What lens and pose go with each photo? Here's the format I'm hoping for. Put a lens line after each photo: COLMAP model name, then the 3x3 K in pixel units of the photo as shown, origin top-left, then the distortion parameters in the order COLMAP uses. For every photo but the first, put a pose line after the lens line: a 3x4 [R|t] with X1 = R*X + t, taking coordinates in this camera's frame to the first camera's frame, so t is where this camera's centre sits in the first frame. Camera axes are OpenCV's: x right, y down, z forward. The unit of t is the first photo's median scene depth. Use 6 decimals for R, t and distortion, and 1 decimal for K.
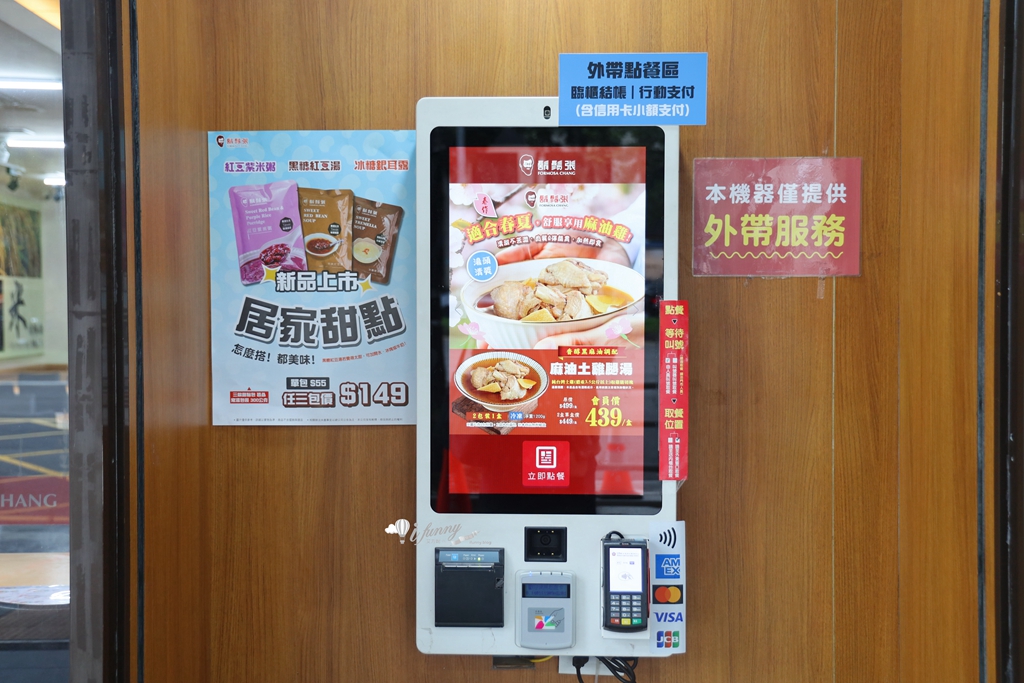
lens RADIAL K [[1277.6, 0, 512.0], [0, 1277.6, 341.5], [0, 0, 1]] dist [-0.006001, -0.001153]
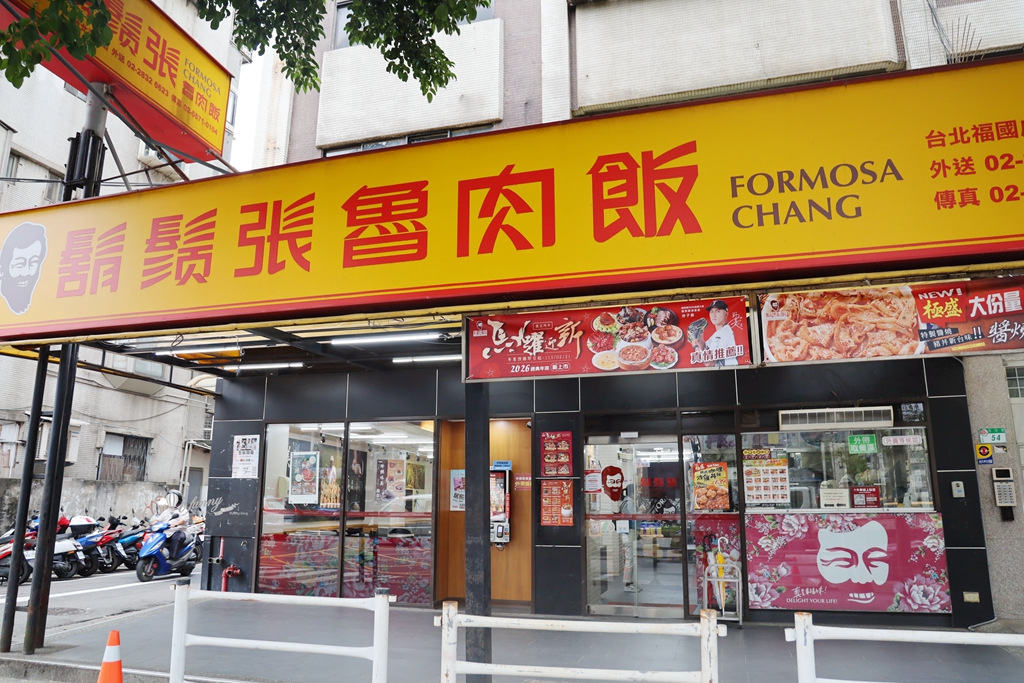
lens RADIAL K [[726.3, 0, 512.0], [0, 726.3, 341.5], [0, 0, 1]] dist [-0.000825, -0.000069]
pose [[0.973122, -0.043202, -0.226200, 1.112028], [-0.013881, 0.969457, -0.244870, 0.142758], [0.229870, 0.241428, 0.942800, -3.118887]]
